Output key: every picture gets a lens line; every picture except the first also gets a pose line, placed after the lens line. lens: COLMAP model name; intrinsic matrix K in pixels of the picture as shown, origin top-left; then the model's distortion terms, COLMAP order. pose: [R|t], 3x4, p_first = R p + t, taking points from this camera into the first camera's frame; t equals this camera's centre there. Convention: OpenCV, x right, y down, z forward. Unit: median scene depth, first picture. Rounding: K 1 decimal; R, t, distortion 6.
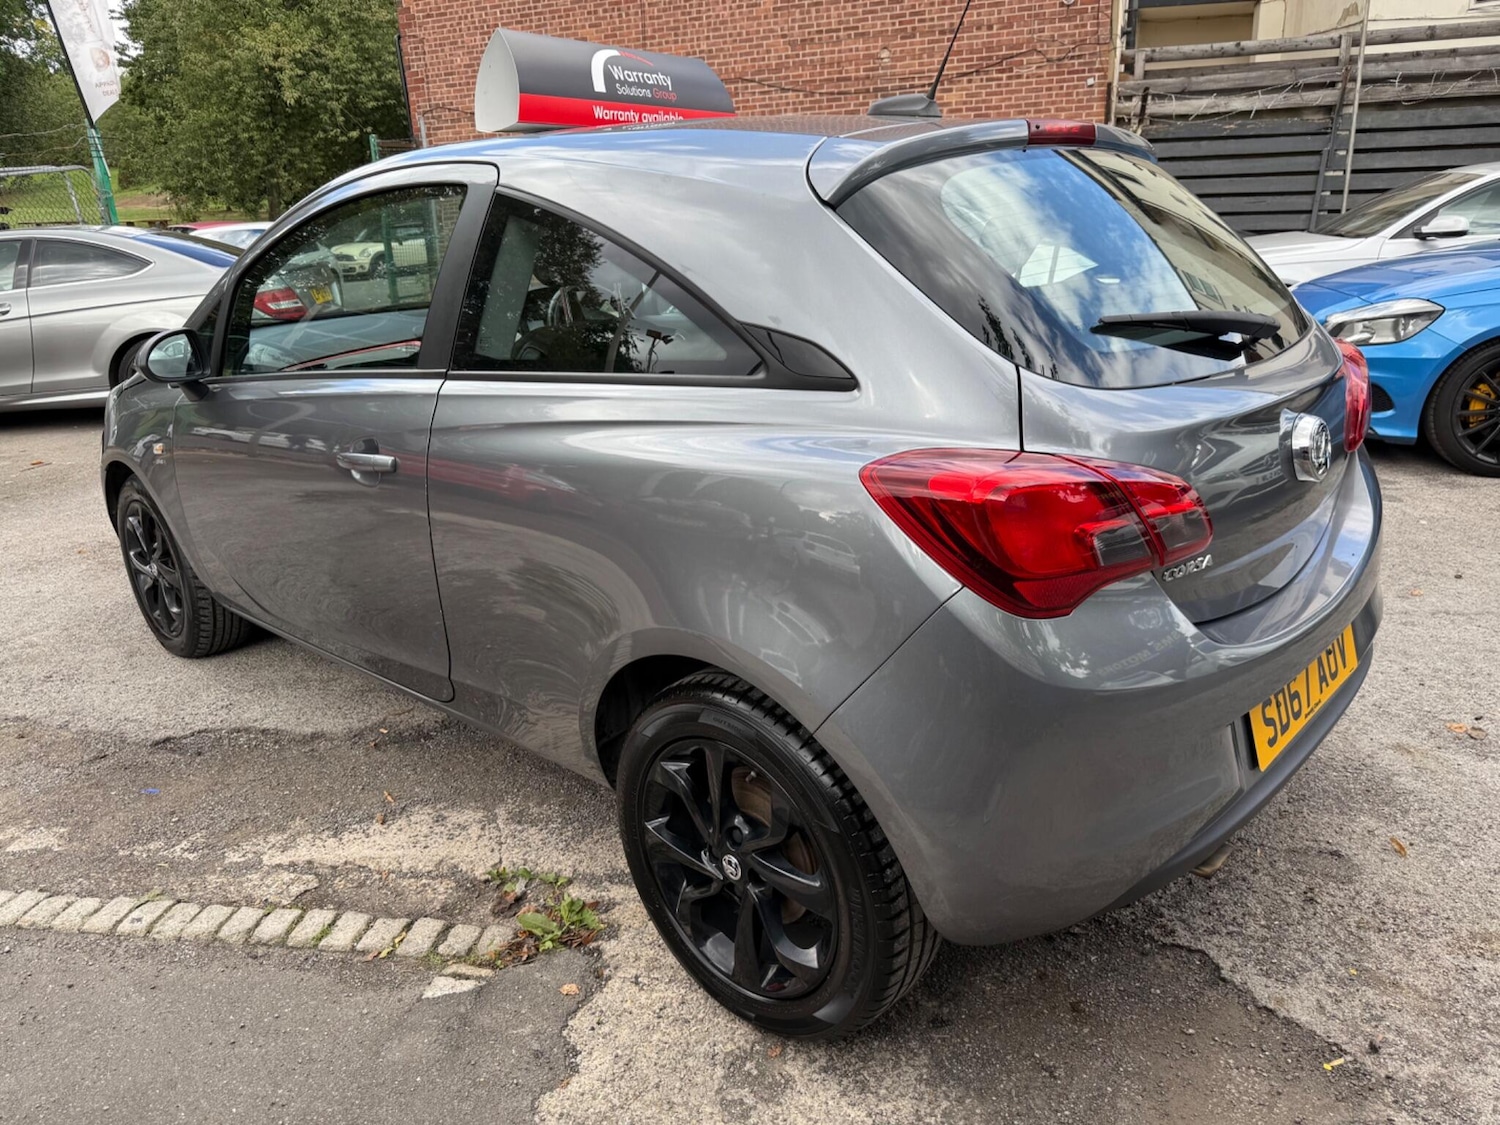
lens RADIAL K [[1091.9, 0, 750.0], [0, 1091.9, 562.5], [0, 0, 1]] dist [0.007550, -0.030340]
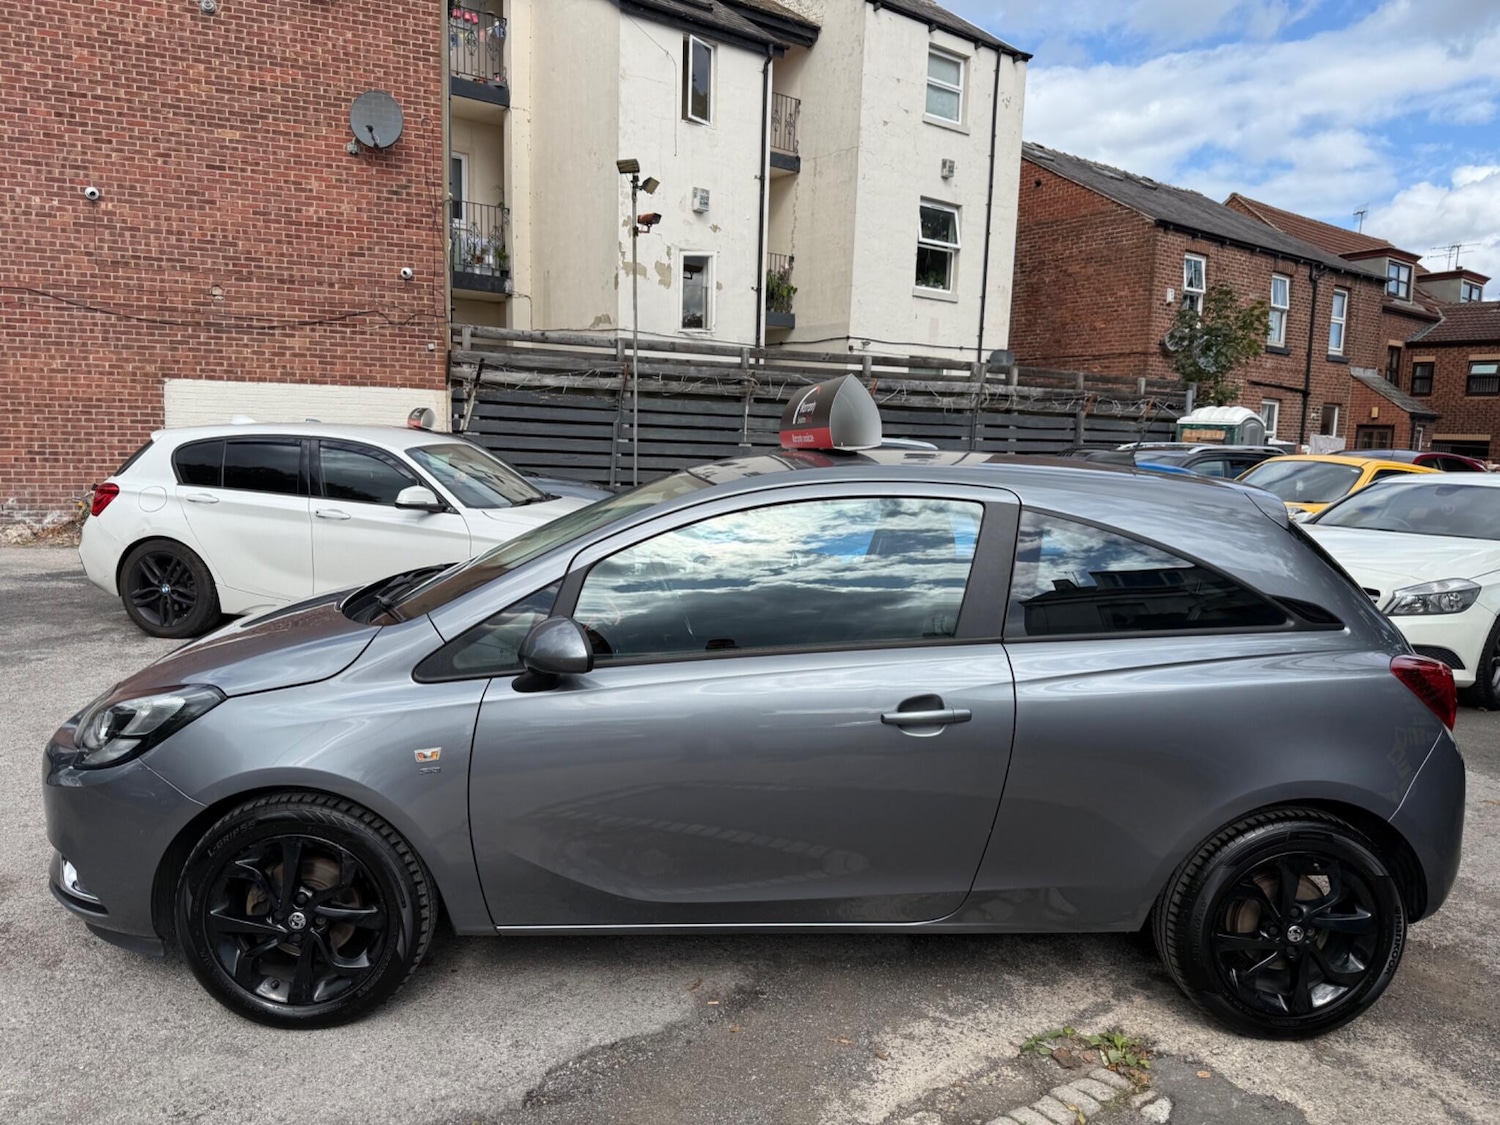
lens RADIAL K [[1024.1, 0, 776.6], [0, 1024.1, 581.0], [0, 0, 1]] dist [0.151003, -0.270441]
pose [[0.682829, -0.038331, 0.729572, -0.241968], [0.167123, 0.980339, -0.104910, -0.028431], [-0.711207, 0.193564, 0.675809, 0.059797]]
